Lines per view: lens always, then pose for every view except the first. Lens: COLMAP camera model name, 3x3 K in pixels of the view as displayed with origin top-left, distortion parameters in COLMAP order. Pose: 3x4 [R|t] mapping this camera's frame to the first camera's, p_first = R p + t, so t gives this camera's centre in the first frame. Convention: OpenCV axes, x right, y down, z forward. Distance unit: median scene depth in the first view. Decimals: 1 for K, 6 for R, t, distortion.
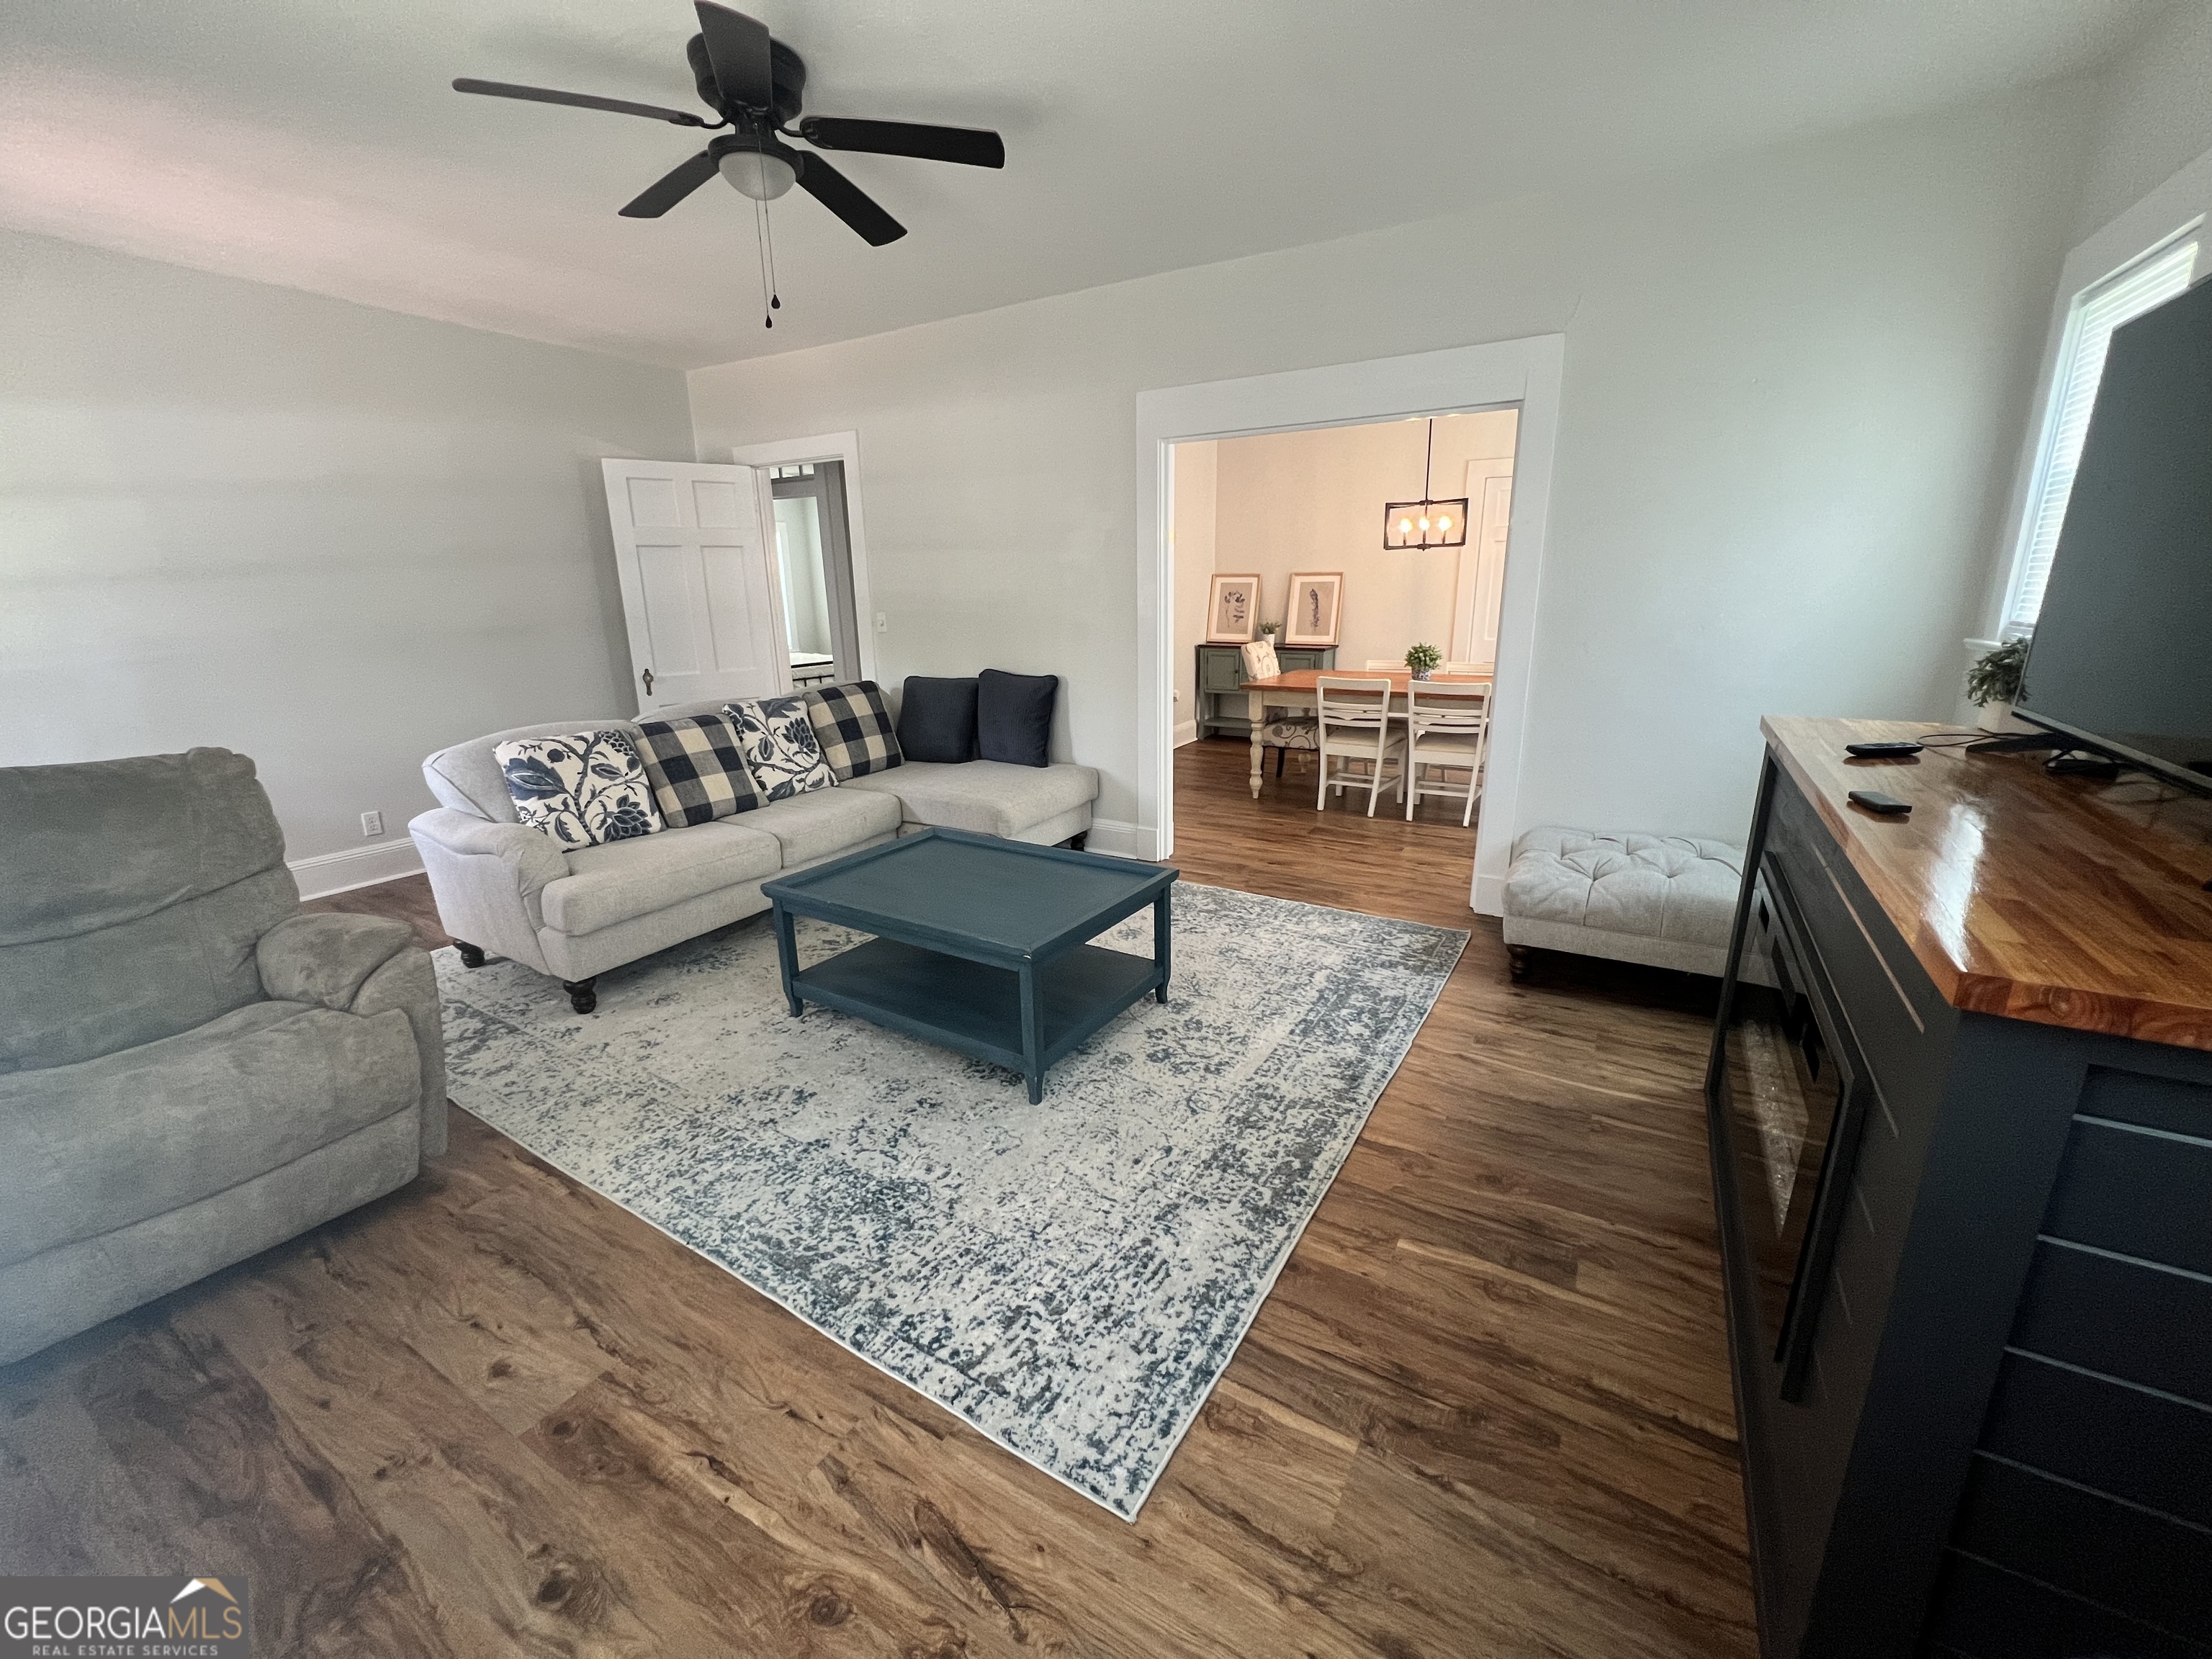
lens RADIAL K [[889.3, 0, 1108.5], [0, 889.3, 826.6], [0, 0, 1]] dist [0.002508, 0.000254]
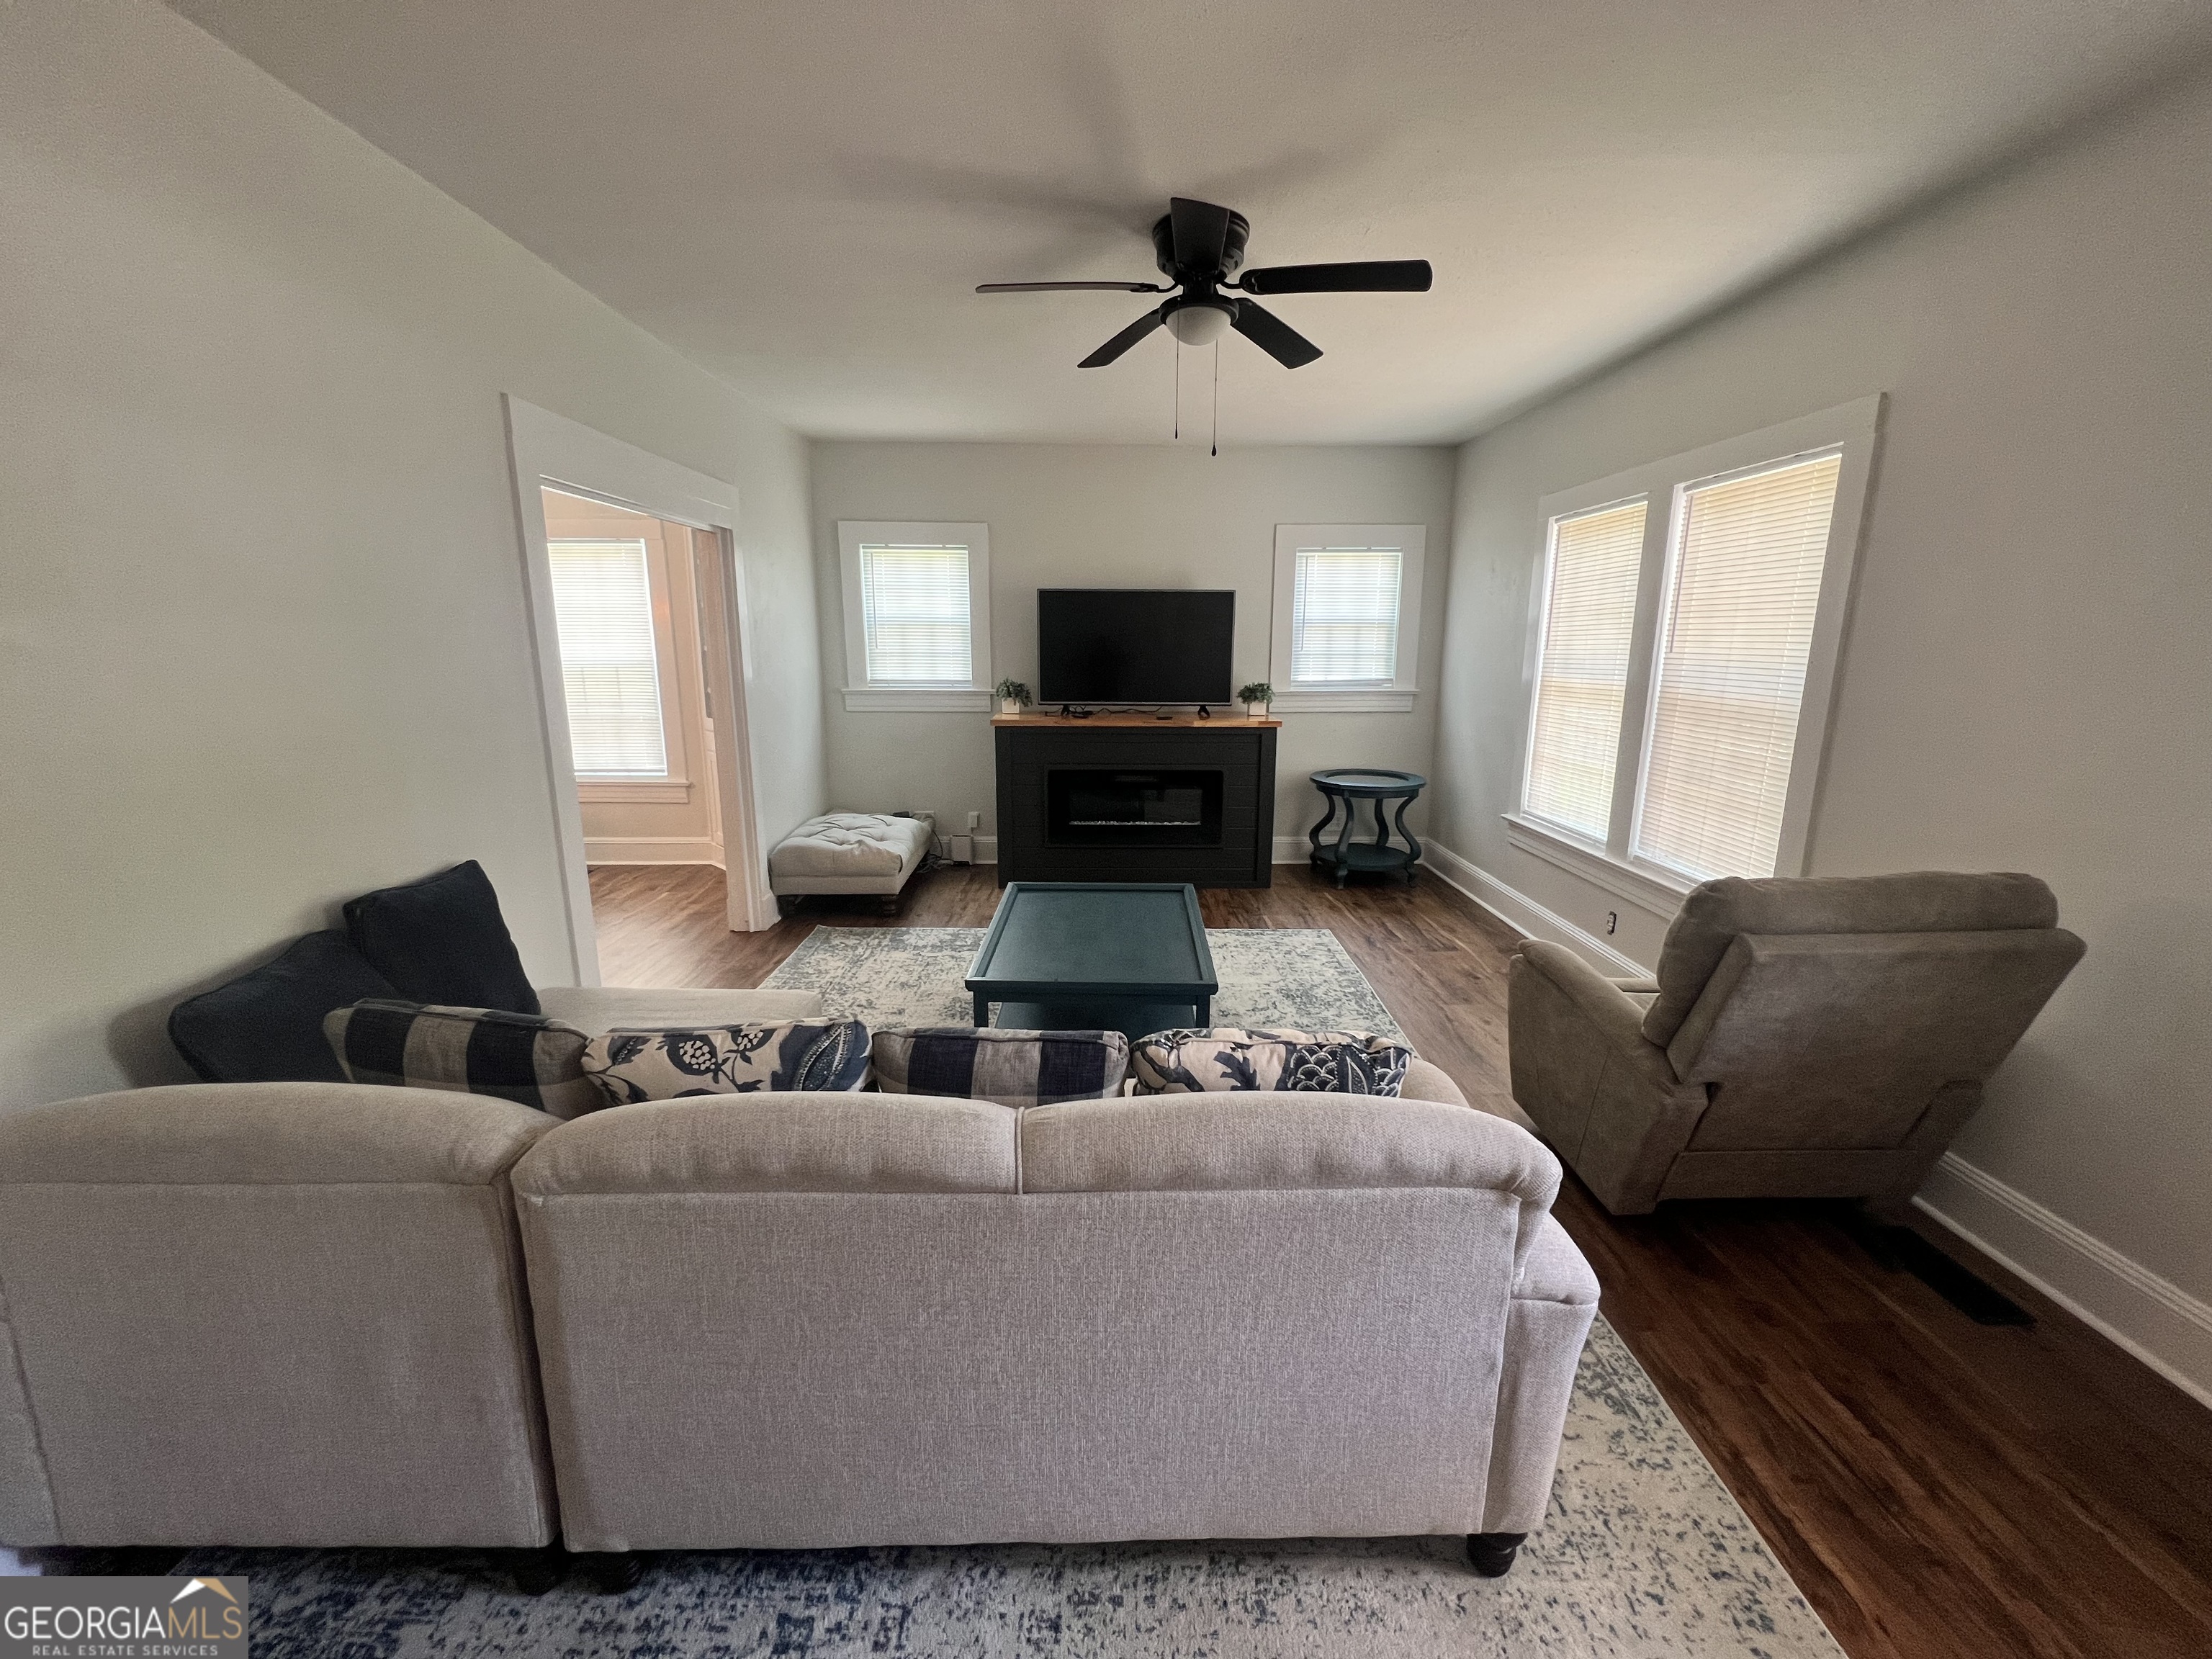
lens RADIAL K [[889.3, 0, 1103.2], [0, 889.3, 821.9], [0, 0, 1]] dist [0.002508, 0.000254]
pose [[-0.522204, -0.164983, 0.836710, -1.106010], [0.229385, 0.917781, 0.324131, -0.440054], [-0.821392, 0.361191, -0.441424, 1.460534]]
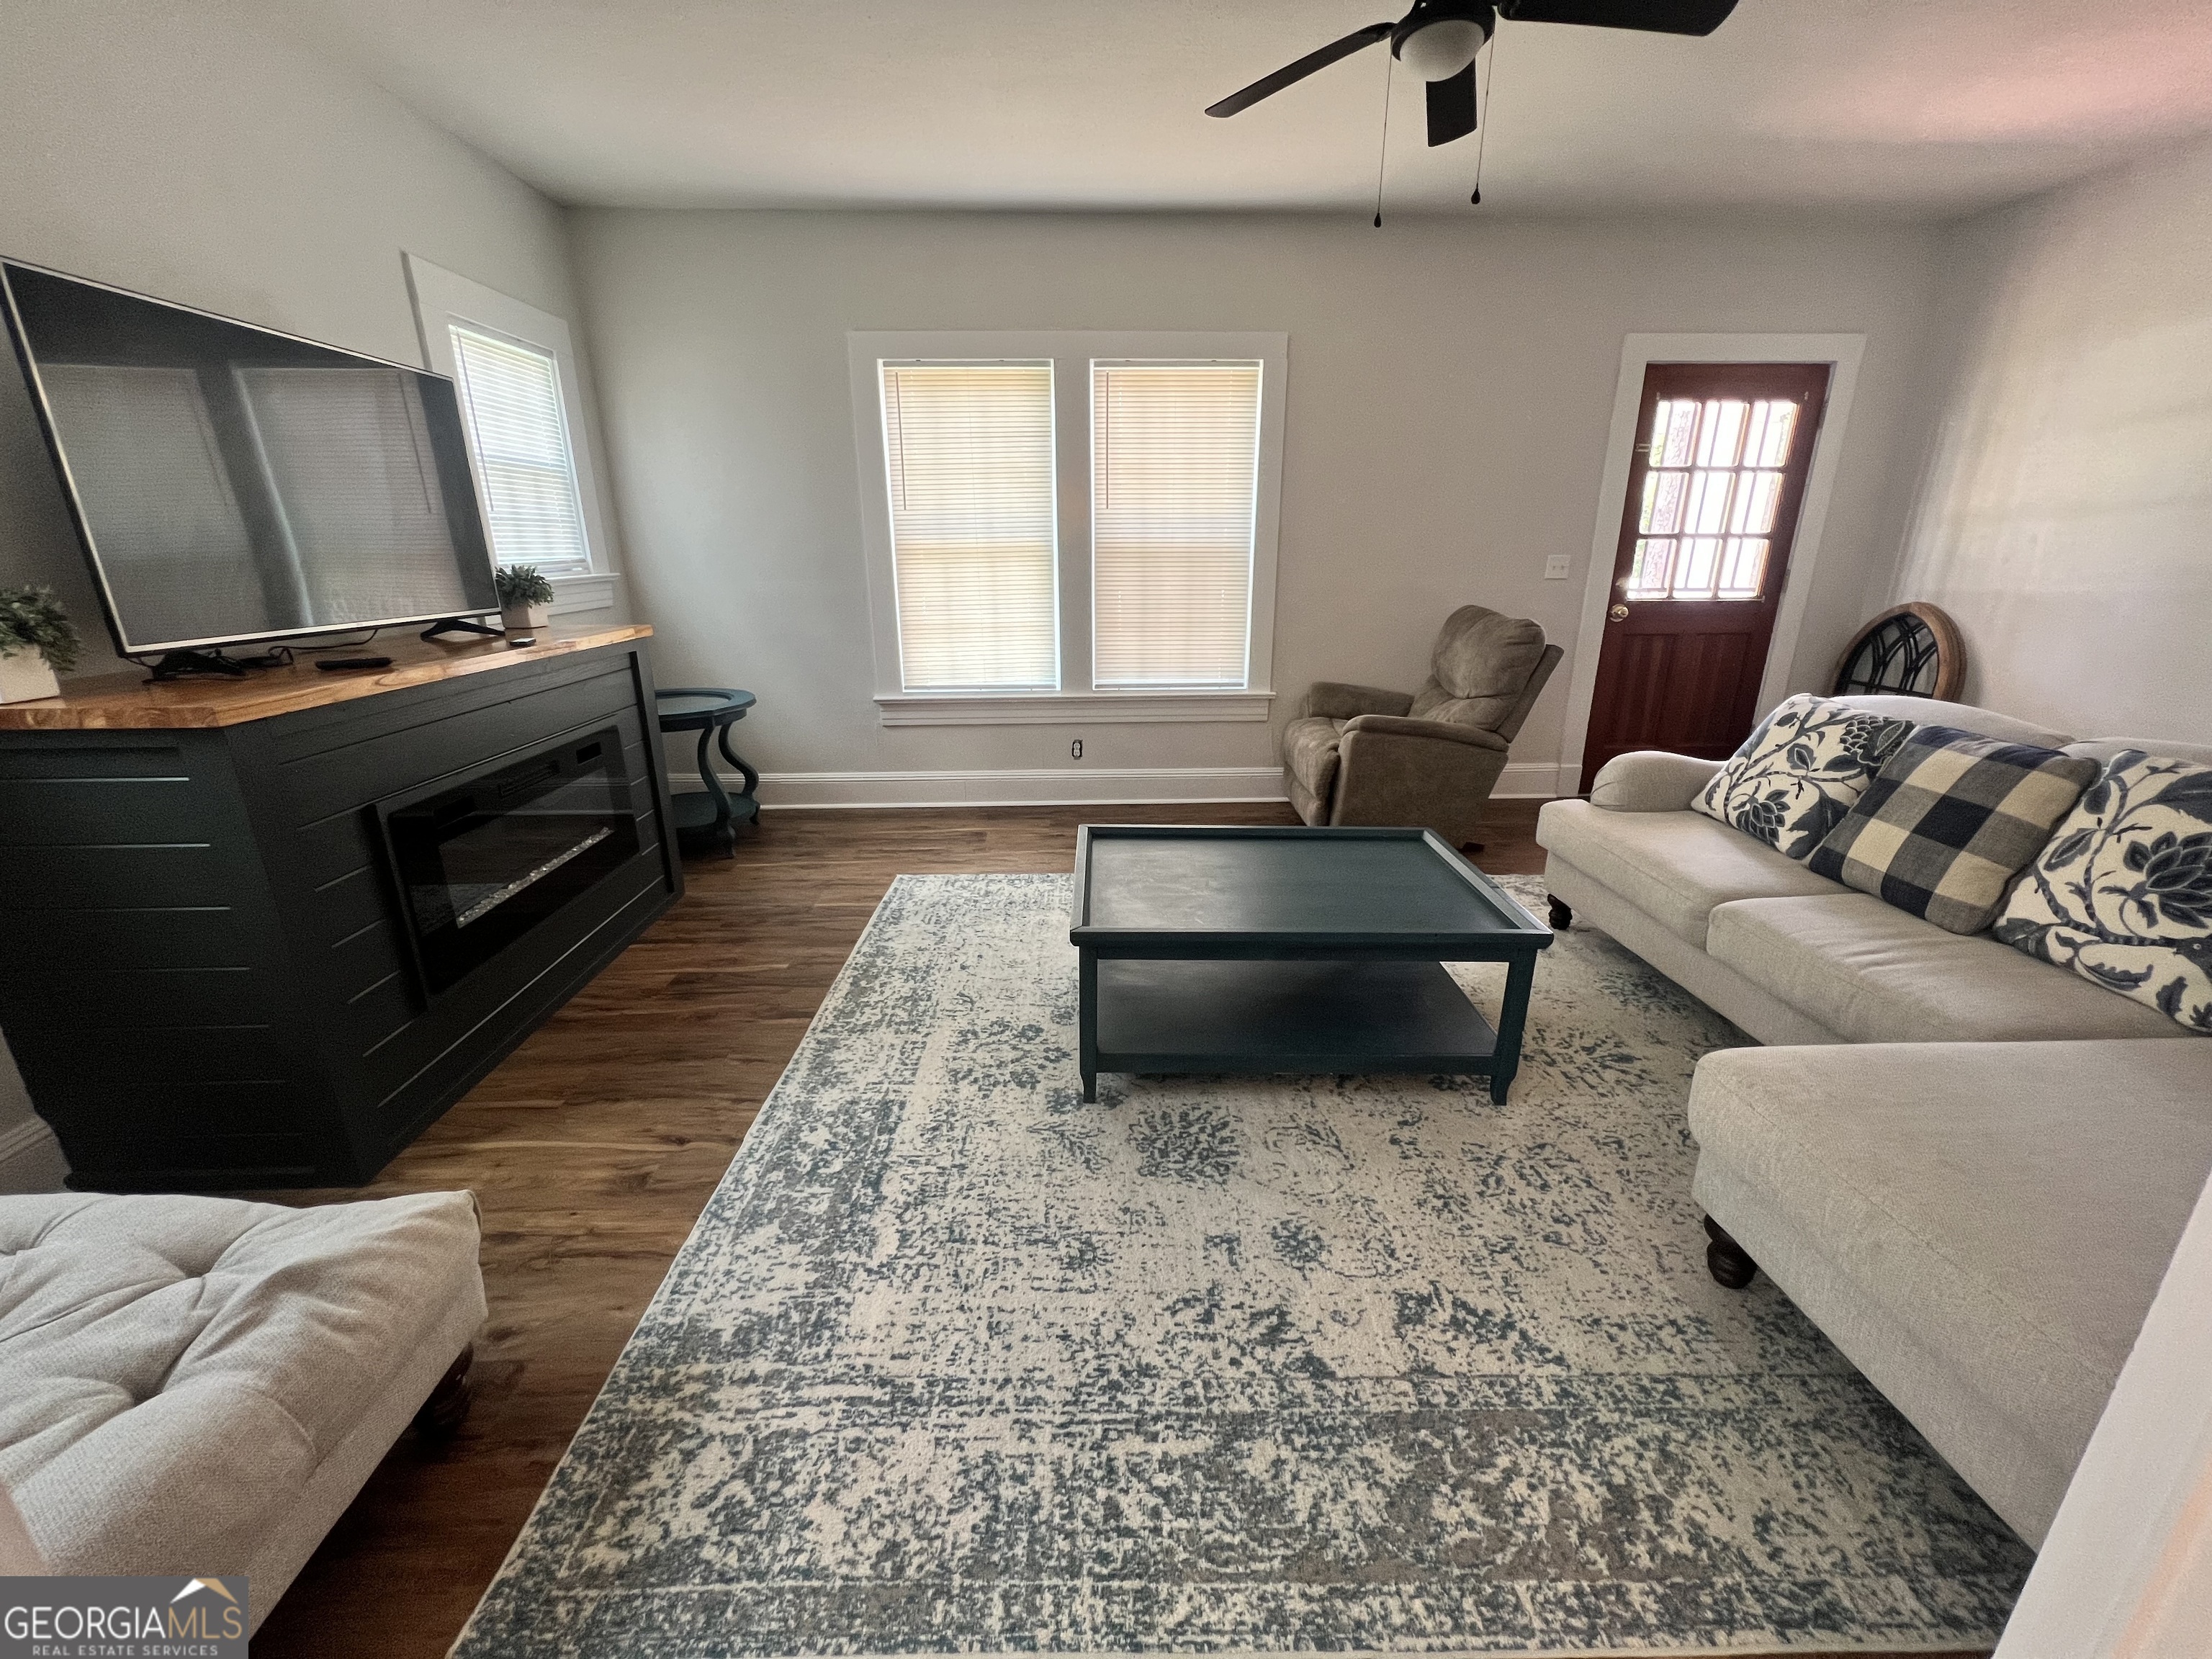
lens RADIAL K [[889.3, 0, 1101.8], [0, 889.3, 821.2], [0, 0, 1]] dist [0.002508, 0.000254]
pose [[-0.842369, 0.177170, -0.508945, 0.400361], [-0.128163, 0.851454, 0.508527, -0.385602], [0.523439, 0.493596, -0.694532, 1.471293]]
